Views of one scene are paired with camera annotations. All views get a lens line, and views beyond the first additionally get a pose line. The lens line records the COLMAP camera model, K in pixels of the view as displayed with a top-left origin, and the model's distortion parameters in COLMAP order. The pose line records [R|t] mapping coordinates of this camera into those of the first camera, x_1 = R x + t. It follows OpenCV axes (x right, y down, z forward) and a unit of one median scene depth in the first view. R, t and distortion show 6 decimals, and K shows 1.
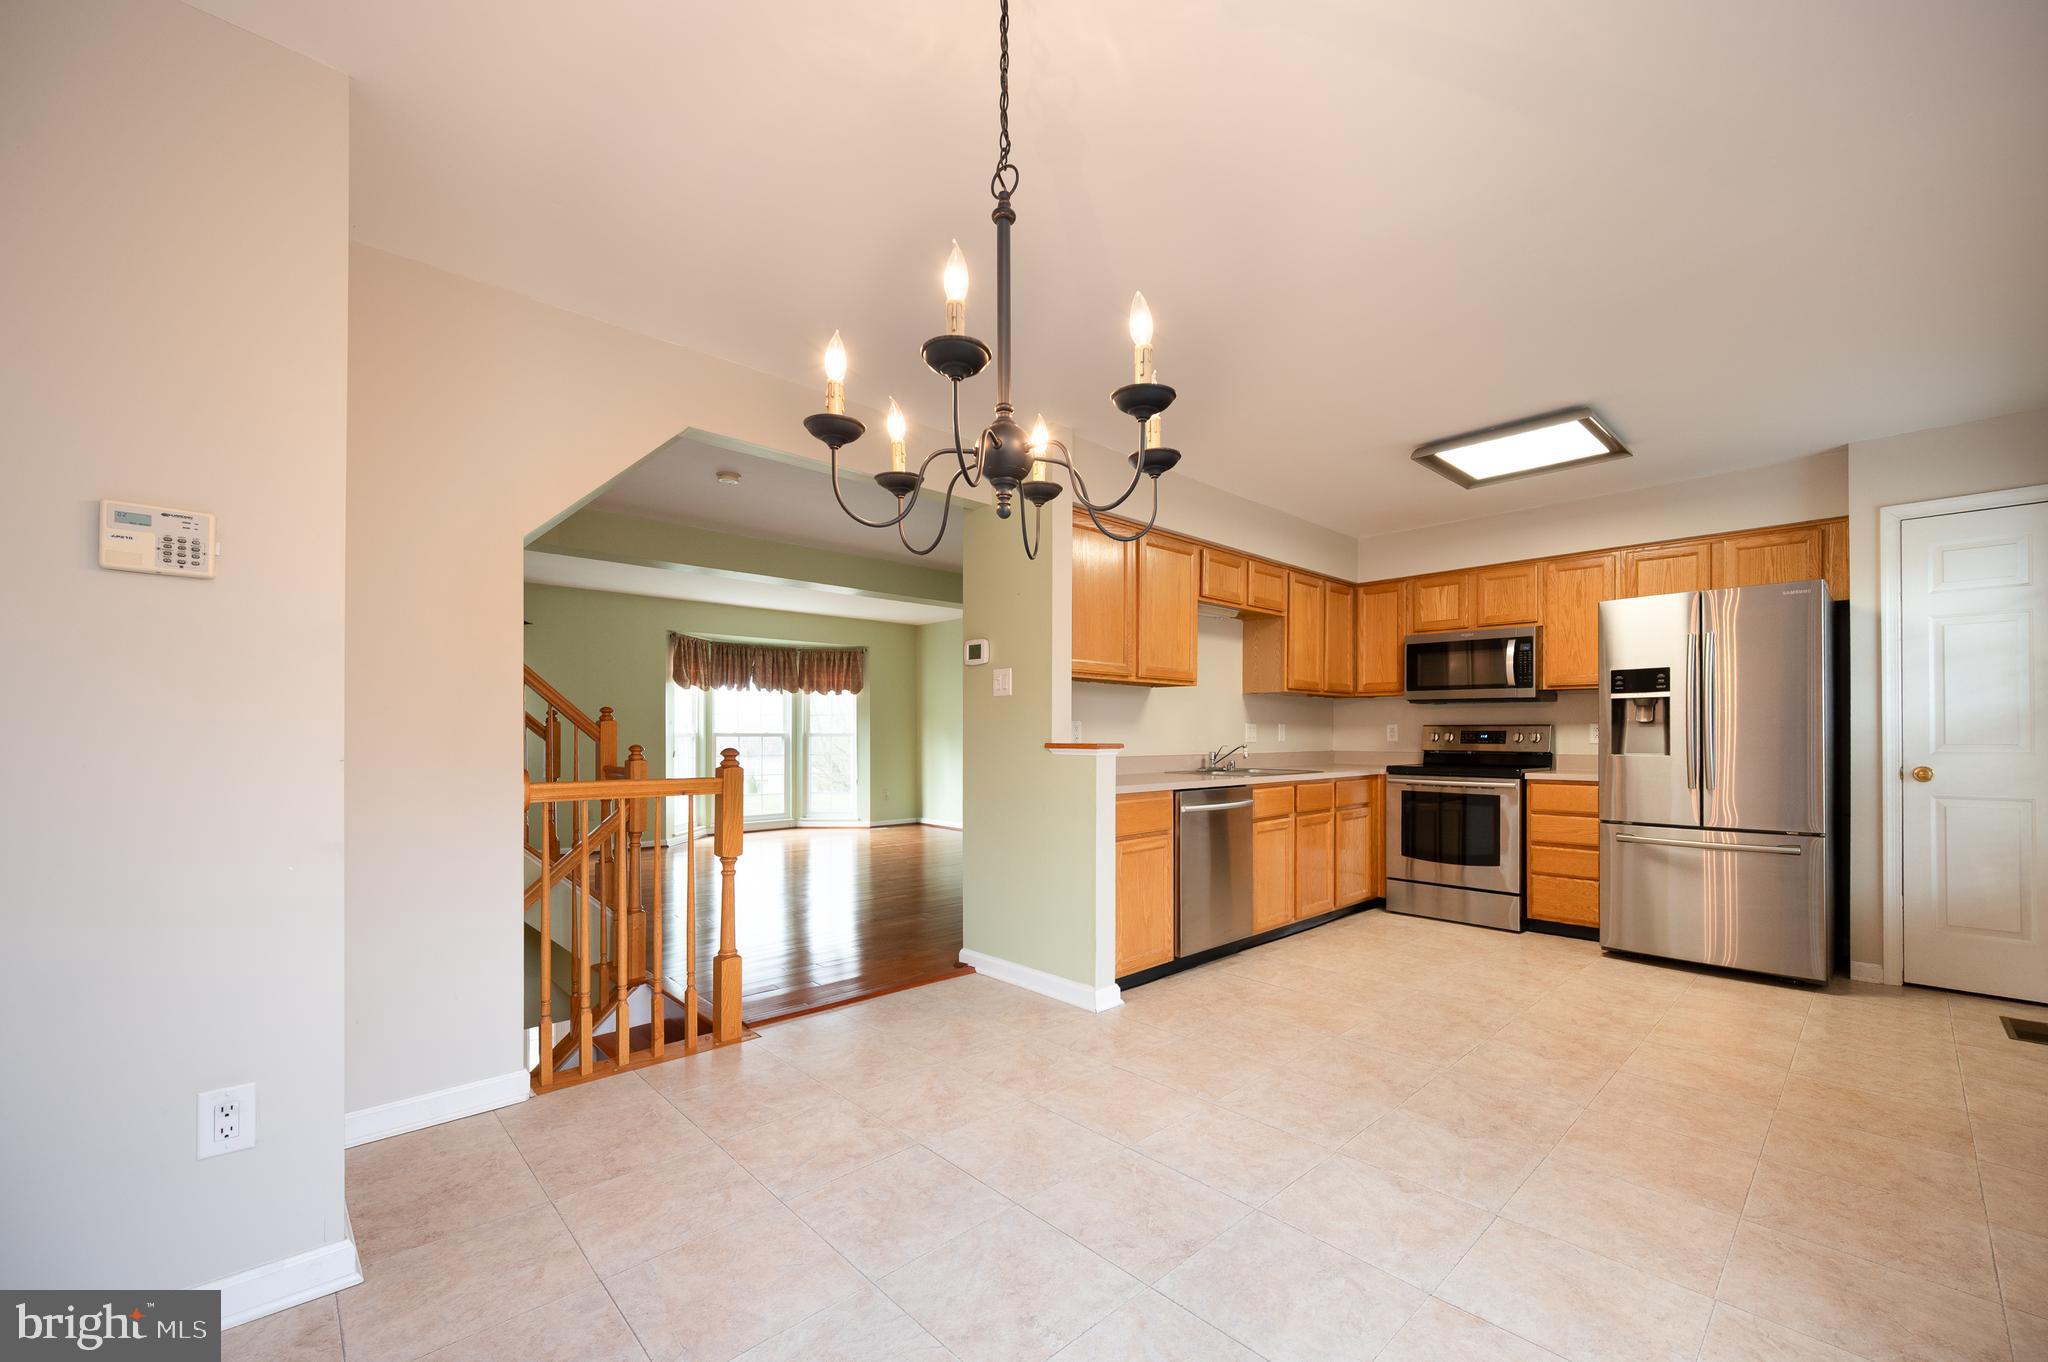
lens RADIAL K [[812.8, 0, 1056.5], [0, 812.8, 730.8], [0, 0, 1]] dist [-0.001204, -0.000086]
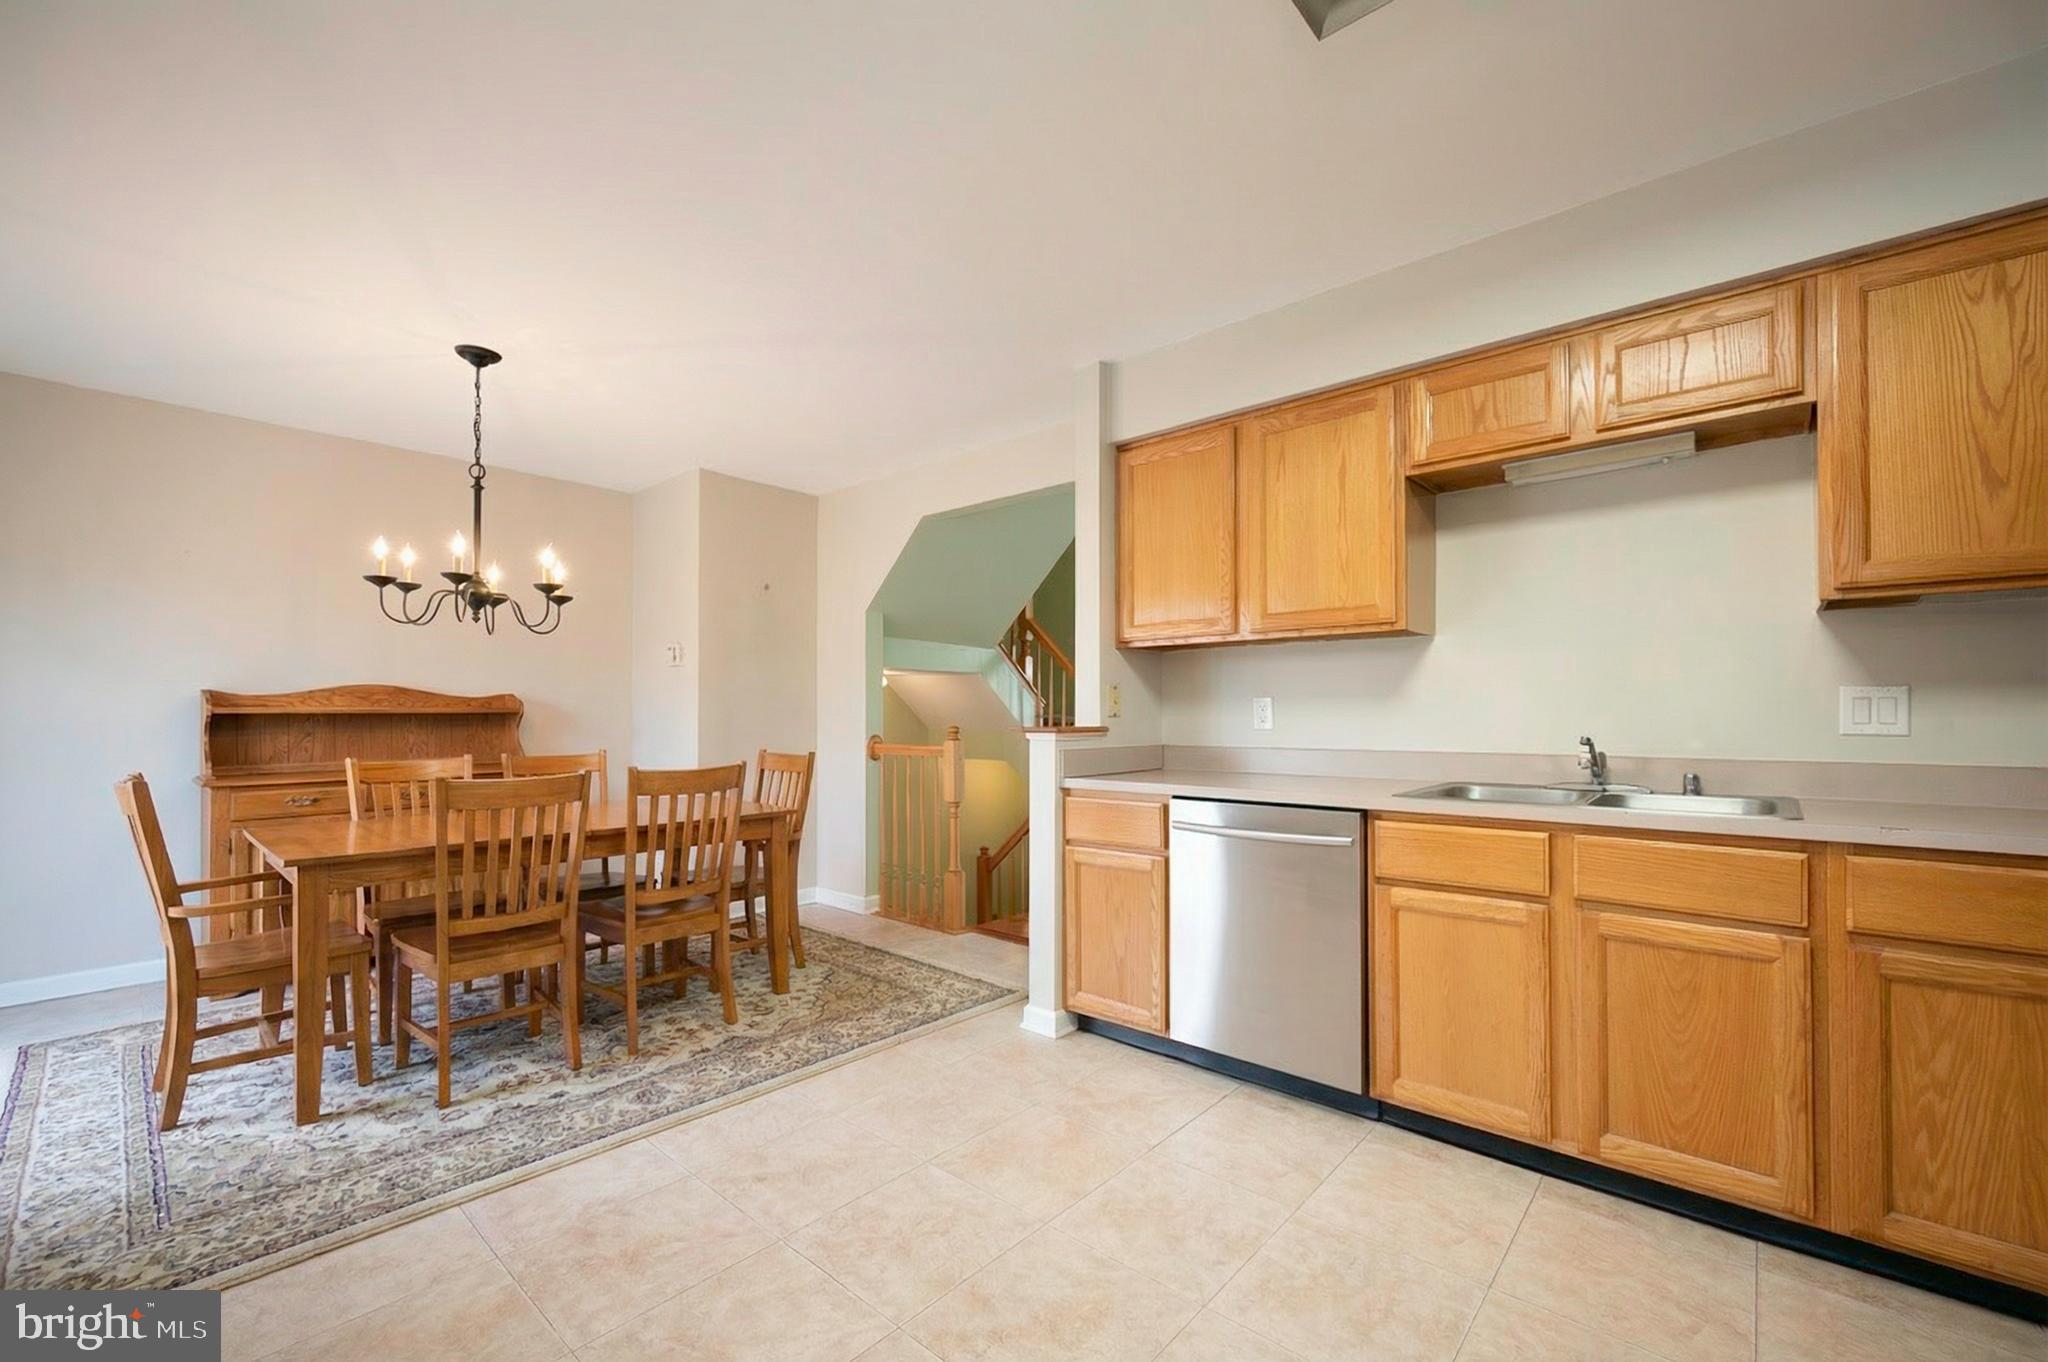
lens RADIAL K [[822.7, 0, 1091.8], [0, 822.7, 716.0], [0, 0, 1]] dist [-0.000665, -0.000135]
pose [[0.120157, 0.000379, -0.992755, 0.680719], [0.007004, 0.999975, 0.001229, 0.002083], [0.992730, -0.007101, 0.120151, 0.683712]]
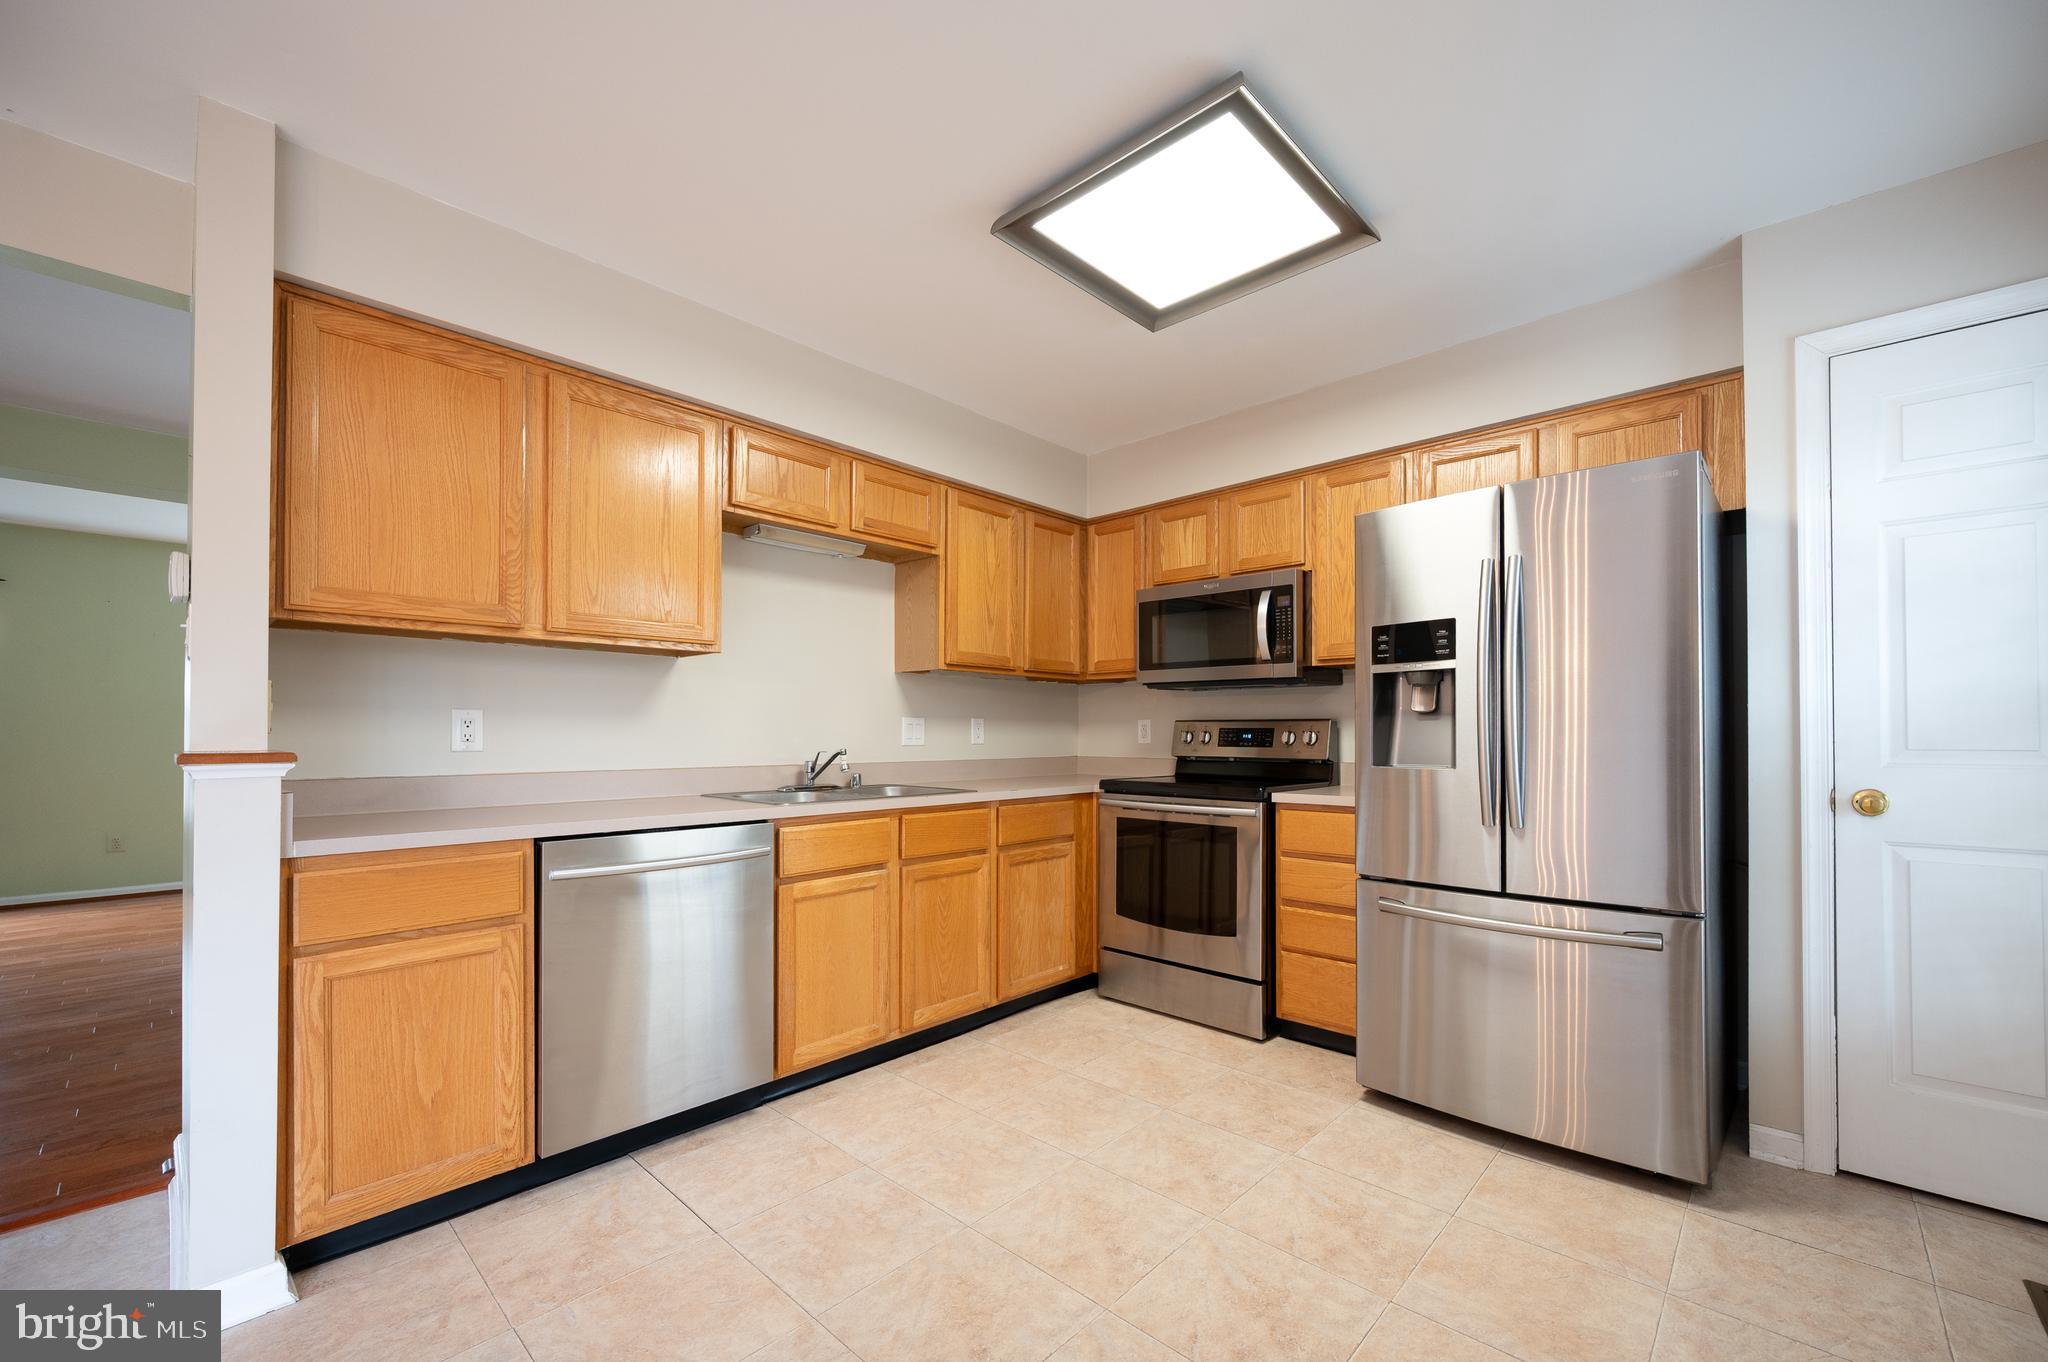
lens RADIAL K [[818.4, 0, 1045.8], [0, 818.4, 726.9], [0, 0, 1]] dist [0.000041, -0.000157]
pose [[0.998100, 0.000122, 0.061612, 0.359577], [0.000181, 0.999988, -0.004914, 0.002653], [-0.061612, 0.004916, 0.998088, 0.364157]]
